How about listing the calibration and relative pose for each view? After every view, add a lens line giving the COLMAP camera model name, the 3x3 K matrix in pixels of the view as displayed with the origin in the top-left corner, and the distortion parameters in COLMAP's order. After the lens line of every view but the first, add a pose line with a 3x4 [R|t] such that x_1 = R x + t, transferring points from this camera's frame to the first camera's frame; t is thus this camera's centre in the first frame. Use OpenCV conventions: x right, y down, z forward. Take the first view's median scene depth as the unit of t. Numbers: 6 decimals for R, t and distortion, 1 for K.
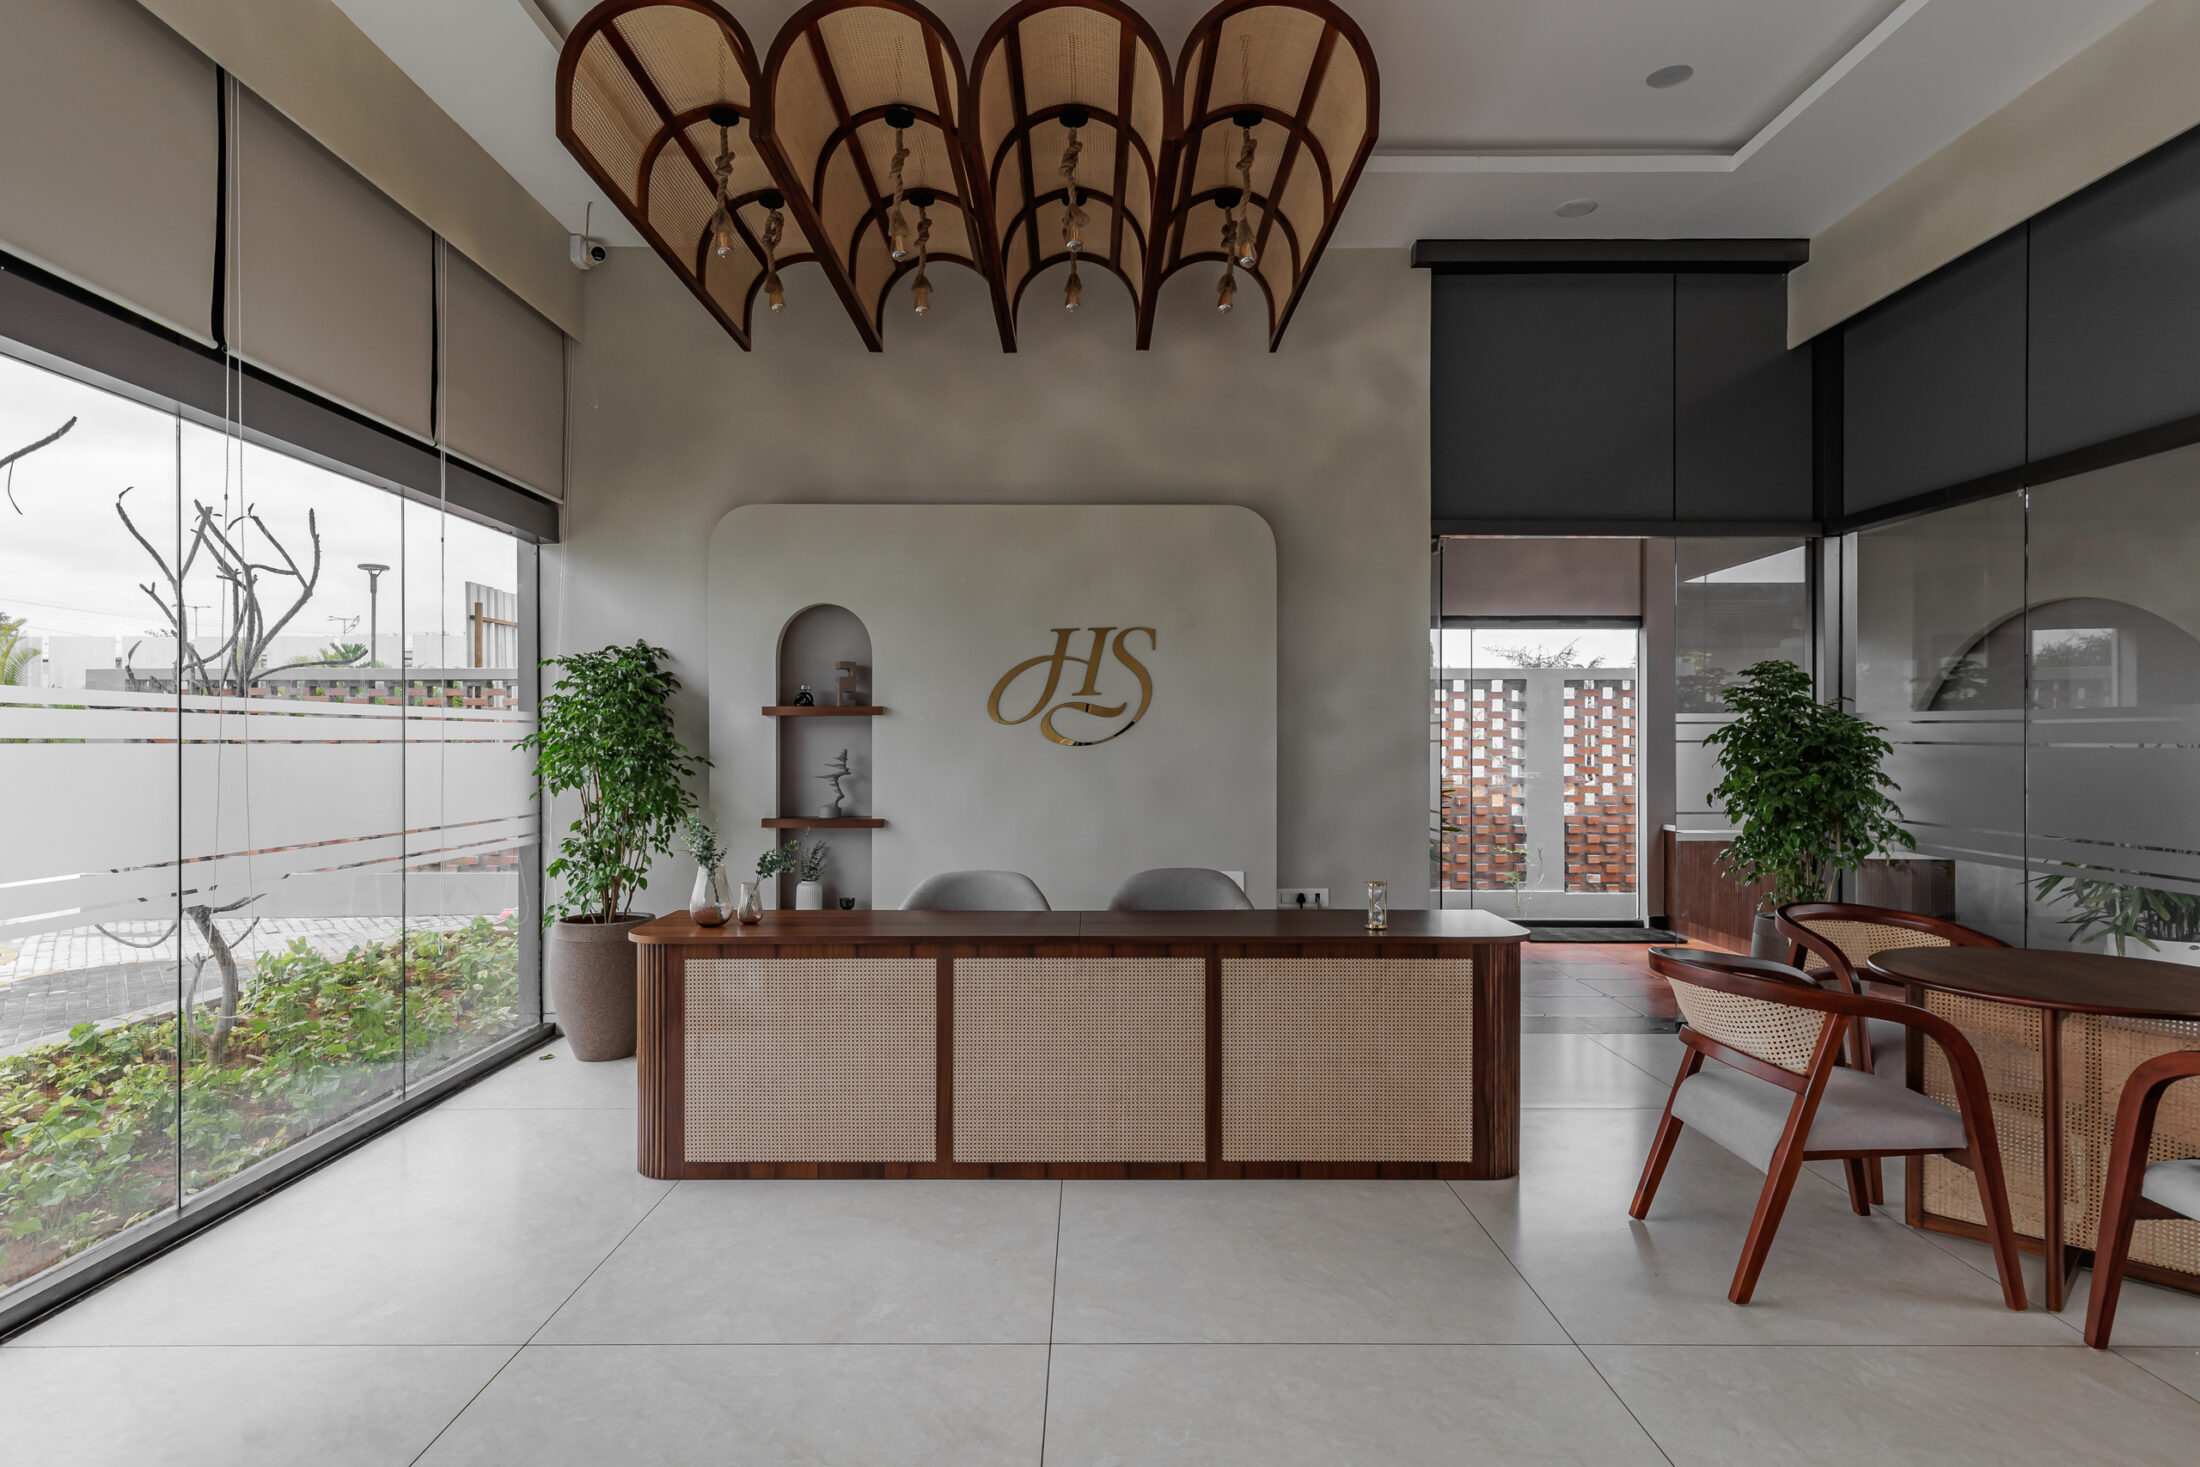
lens RADIAL K [[1295.2, 0, 1094.3], [0, 1295.2, 720.8], [0, 0, 1]] dist [-0.002088, -0.000142]
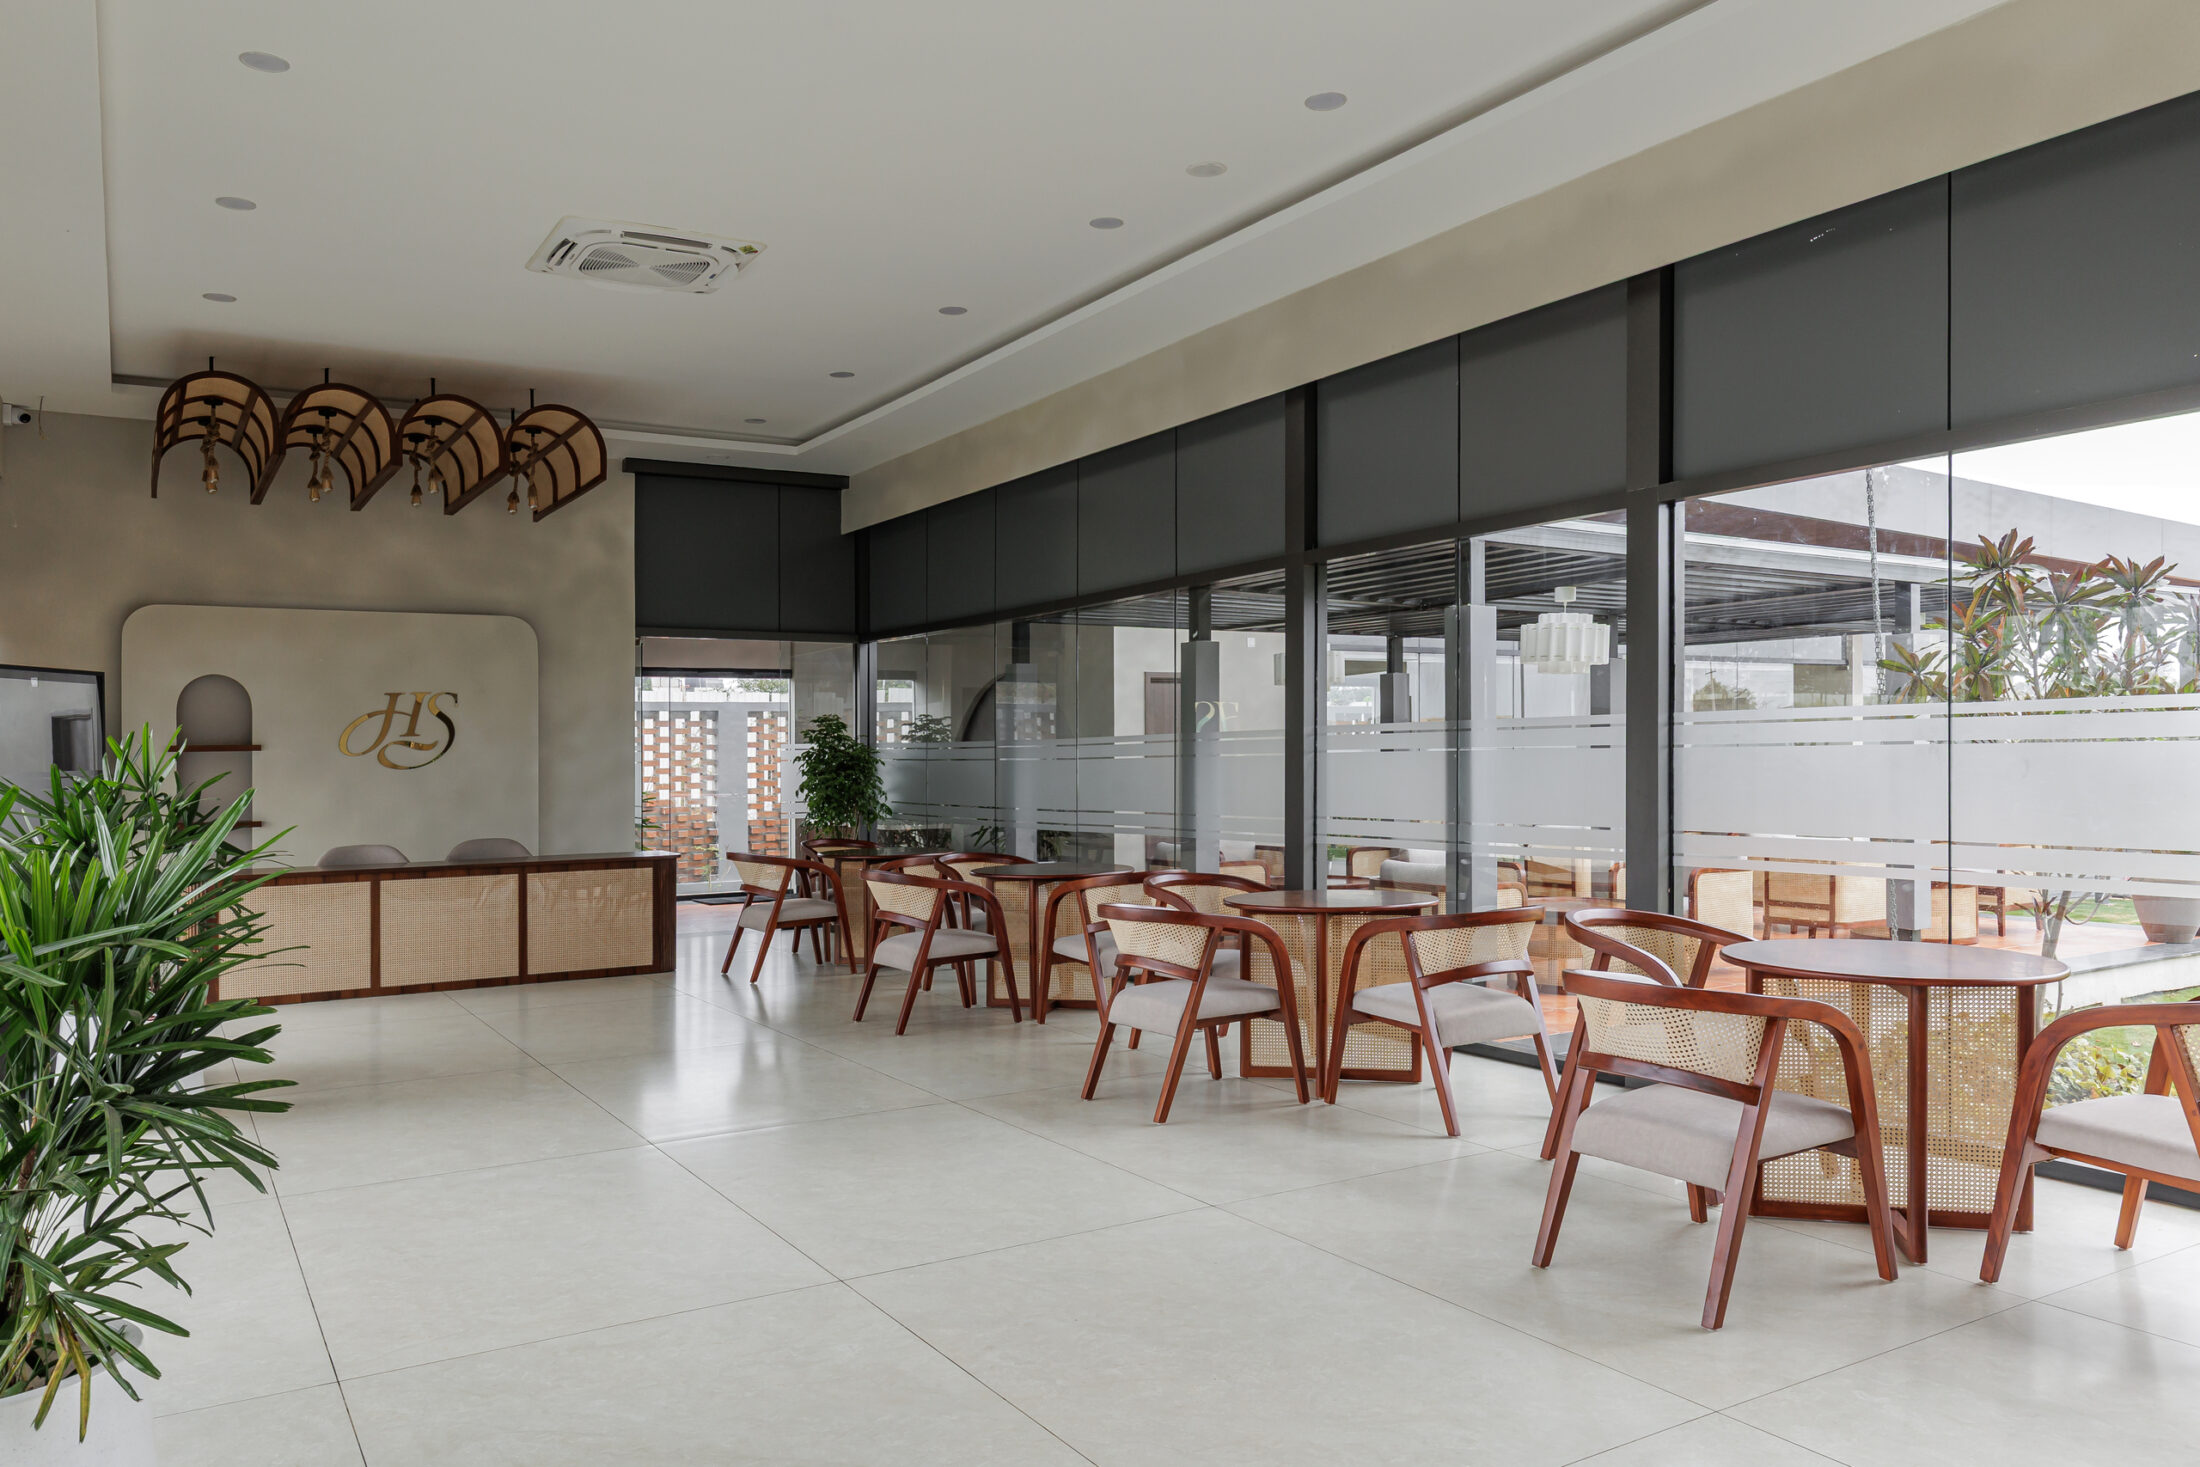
lens RADIAL K [[1550.4, 0, 1099.2], [0, 1550.4, 716.8], [0, 0, 1]] dist [-0.002854, -0.004251]
pose [[0.859325, 0.000177, 0.511430, -0.236683], [0.006118, 0.999925, -0.010625, -0.017656], [-0.511394, 0.012259, 0.859259, -0.979152]]
